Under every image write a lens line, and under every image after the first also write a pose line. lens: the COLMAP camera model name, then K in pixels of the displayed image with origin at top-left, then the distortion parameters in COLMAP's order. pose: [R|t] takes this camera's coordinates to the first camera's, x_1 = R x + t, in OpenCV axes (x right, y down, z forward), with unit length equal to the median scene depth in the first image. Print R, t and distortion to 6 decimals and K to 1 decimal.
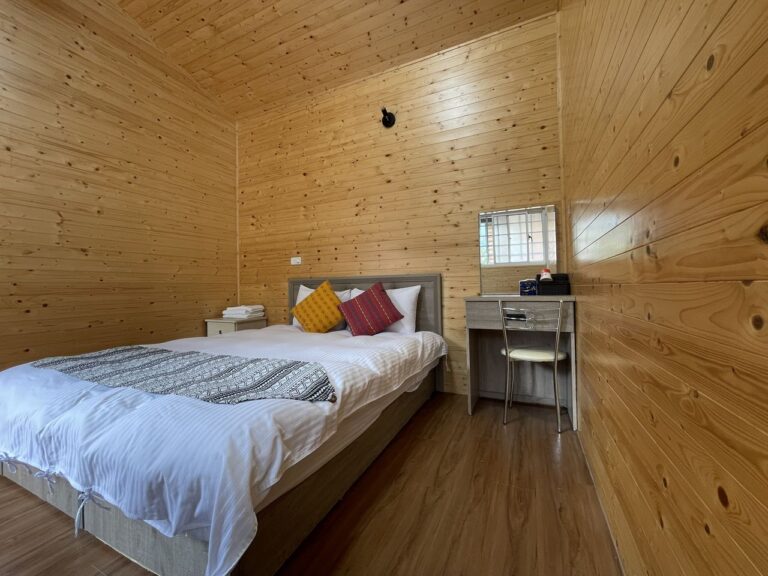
lens RADIAL K [[312.3, 0, 380.7], [0, 312.3, 285.7], [0, 0, 1]] dist [0.000576, 0.000191]
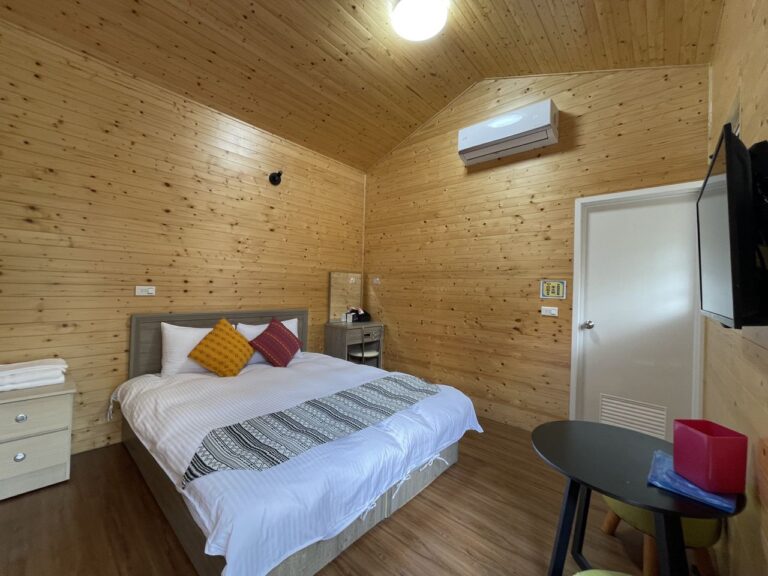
lens RADIAL K [[312.3, 0, 380.7], [0, 312.3, 285.7], [0, 0, 1]] dist [0.000576, 0.000191]
pose [[0.283604, 0.034398, 0.958324, -1.025635], [-0.044791, 0.998741, -0.022593, -0.121904], [-0.957895, -0.036517, 0.284788, 0.275957]]
